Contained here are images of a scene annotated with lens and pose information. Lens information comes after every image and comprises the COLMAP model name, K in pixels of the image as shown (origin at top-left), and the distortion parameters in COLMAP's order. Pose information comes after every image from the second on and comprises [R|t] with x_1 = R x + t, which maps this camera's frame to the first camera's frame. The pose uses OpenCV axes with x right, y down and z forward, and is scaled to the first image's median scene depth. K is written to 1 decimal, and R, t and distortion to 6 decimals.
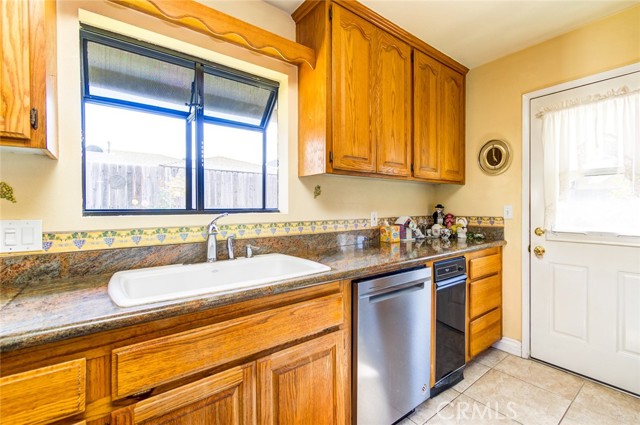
lens RADIAL K [[282.9, 0, 319.6], [0, 282.9, 213.2], [0, 0, 1]] dist [-0.000550, -0.000329]
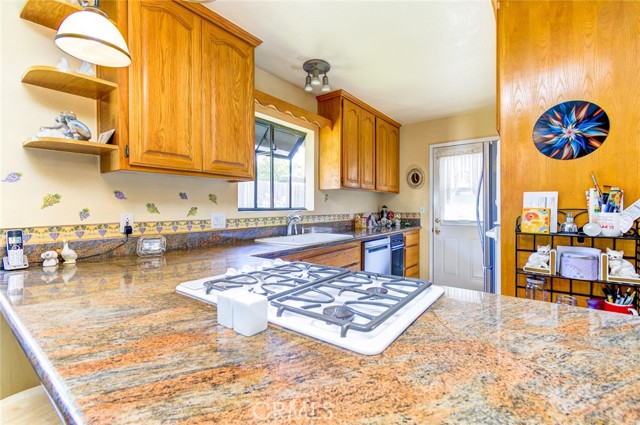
lens RADIAL K [[282.9, 0, 321.3], [0, 282.9, 209.3], [0, 0, 1]] dist [-0.000550, -0.000329]
pose [[0.963996, 0.006518, 0.265838, -0.476699], [-0.005287, 0.999972, -0.005347, 0.002700], [-0.265865, 0.003749, 0.964003, -0.620761]]
